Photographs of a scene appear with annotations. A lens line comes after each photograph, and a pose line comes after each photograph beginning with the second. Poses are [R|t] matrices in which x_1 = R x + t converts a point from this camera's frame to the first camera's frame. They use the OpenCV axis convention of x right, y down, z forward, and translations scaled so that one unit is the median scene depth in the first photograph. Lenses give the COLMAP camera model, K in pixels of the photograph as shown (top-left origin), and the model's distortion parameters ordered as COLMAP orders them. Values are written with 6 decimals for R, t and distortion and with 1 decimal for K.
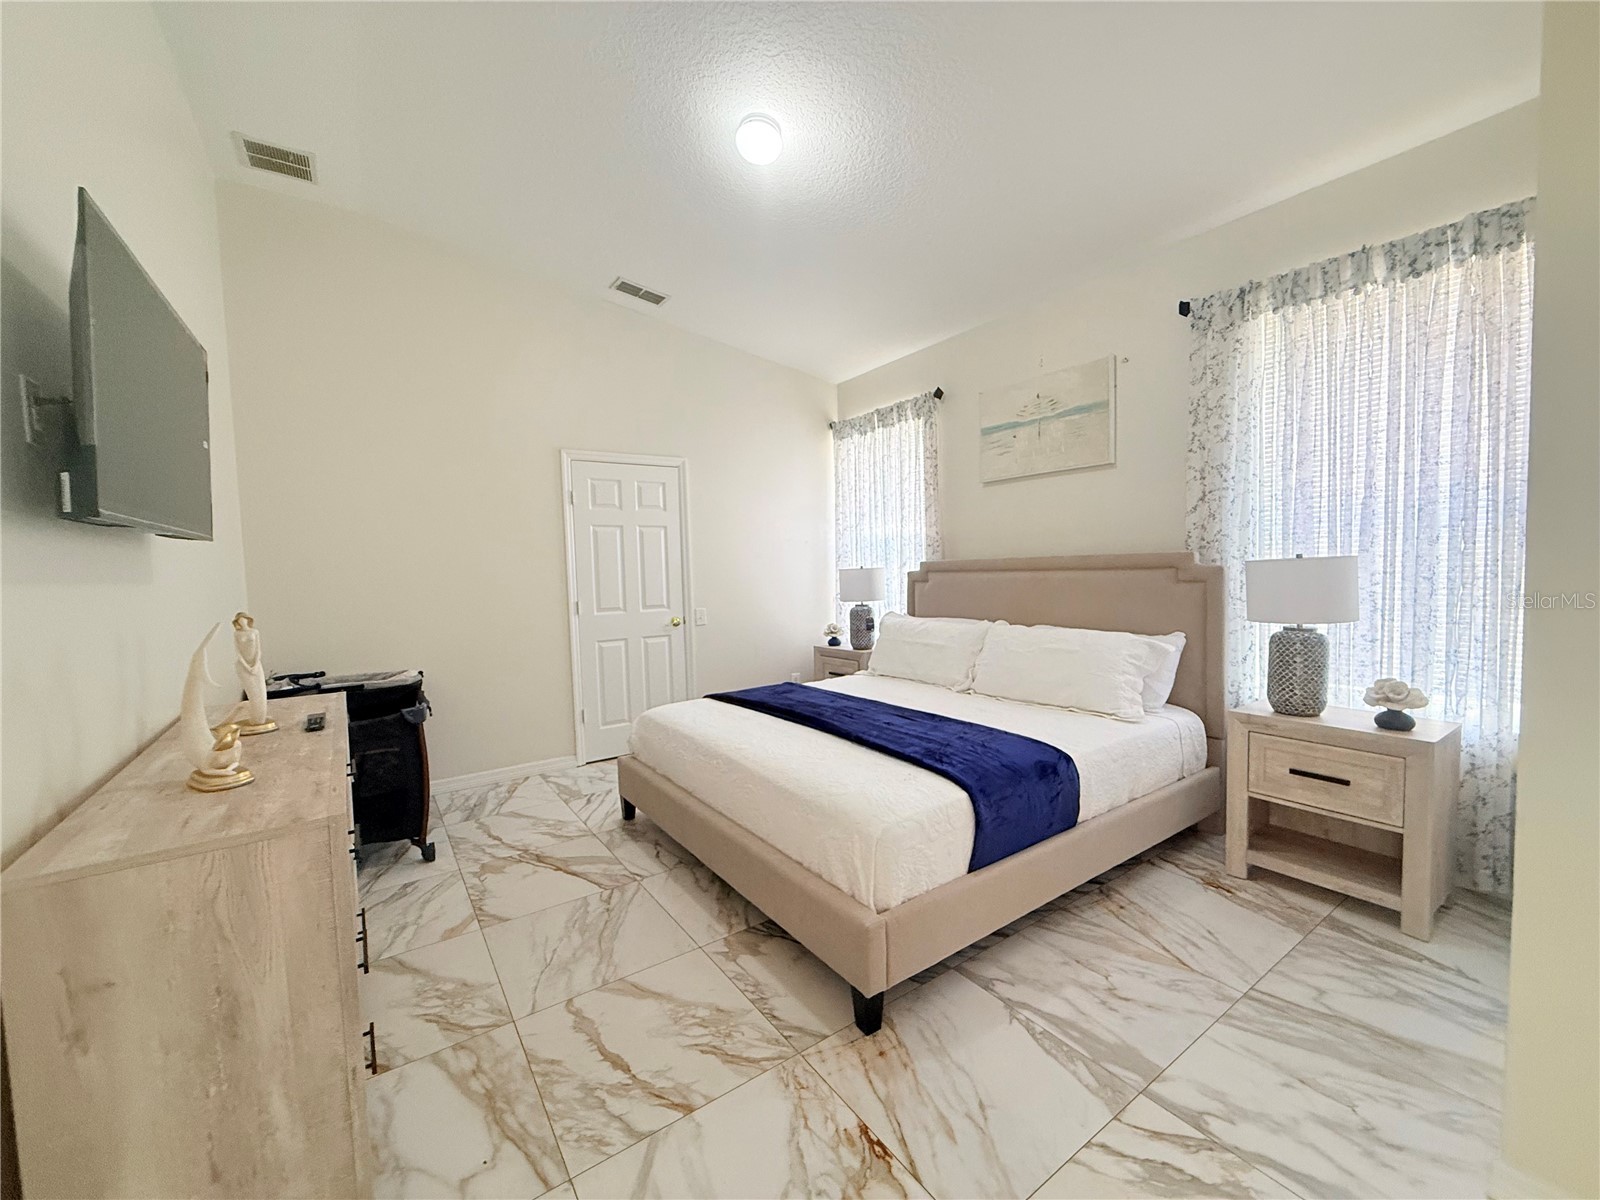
lens RADIAL K [[638.8, 0, 797.3], [0, 638.8, 602.4], [0, 0, 1]] dist [-0.000679, -0.000155]
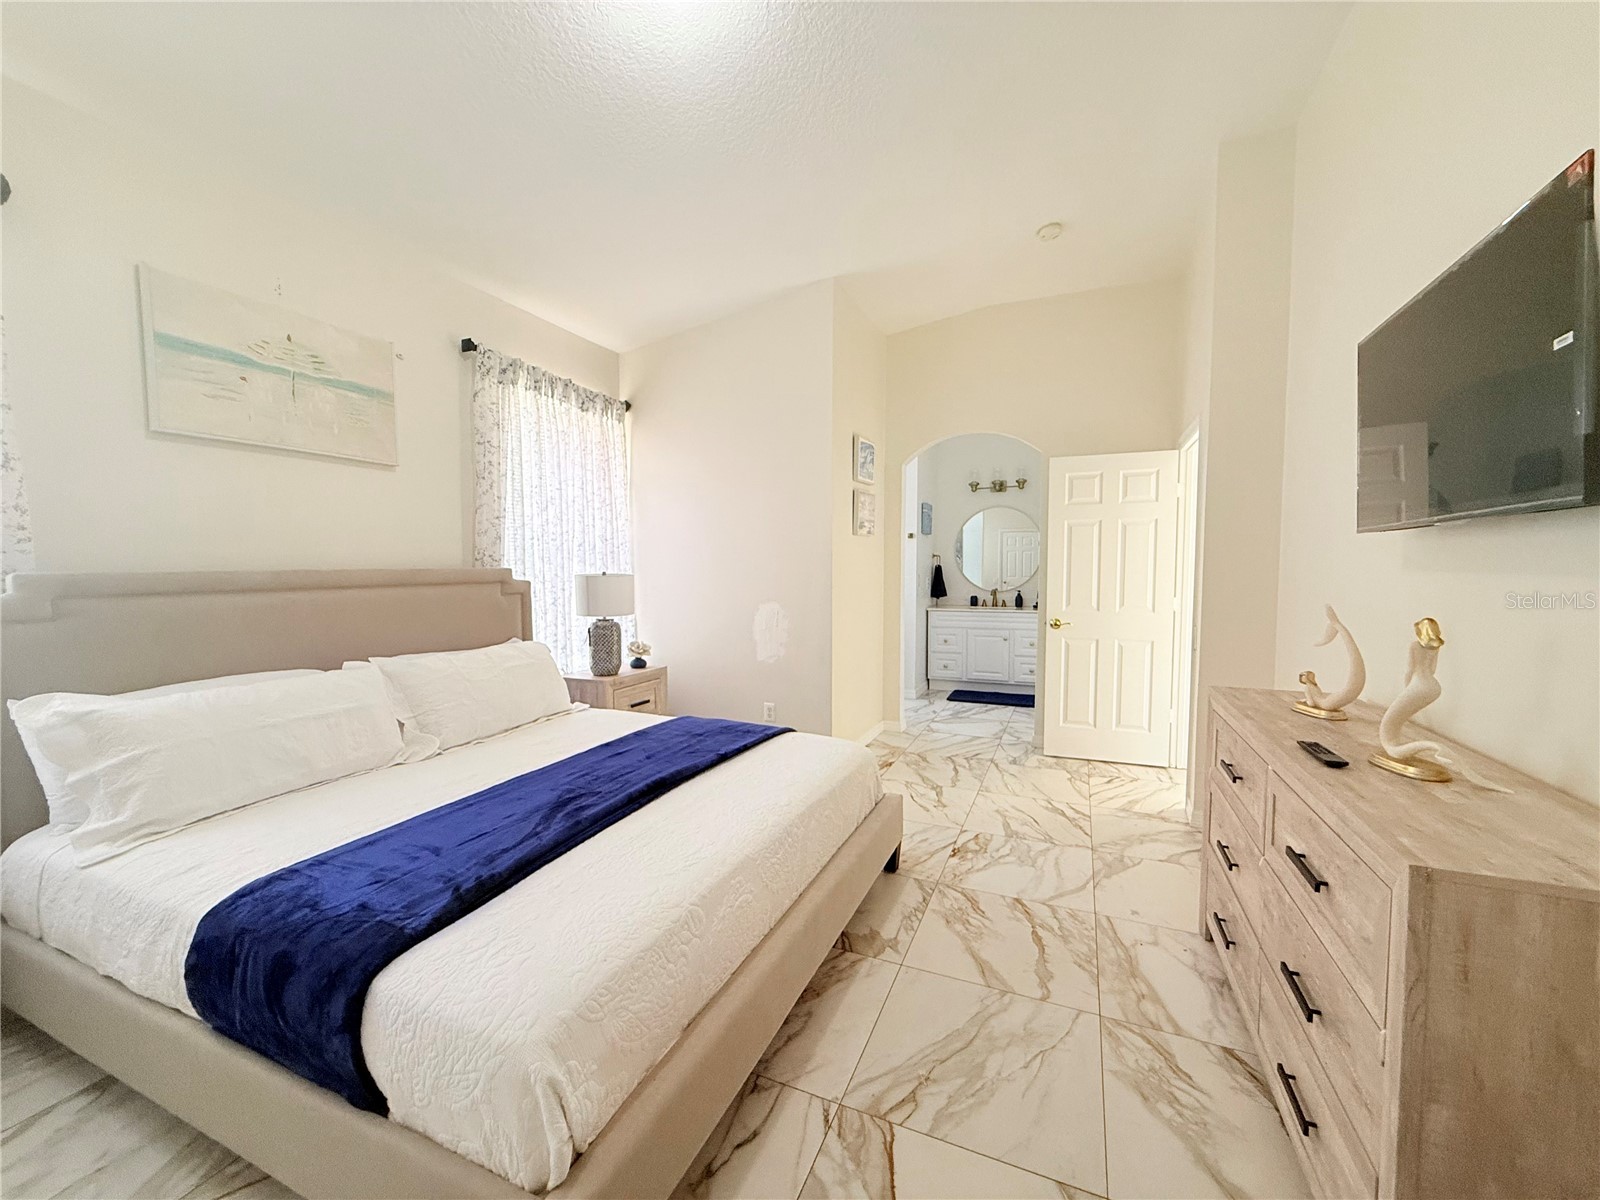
lens RADIAL K [[638.8, 0, 797.3], [0, 638.8, 602.4], [0, 0, 1]] dist [-0.000679, -0.000155]
pose [[-0.525065, -0.020113, 0.850824, -0.968623], [0.065381, 0.995813, 0.063888, -0.086407], [-0.848547, 0.089173, -0.521552, 1.747639]]
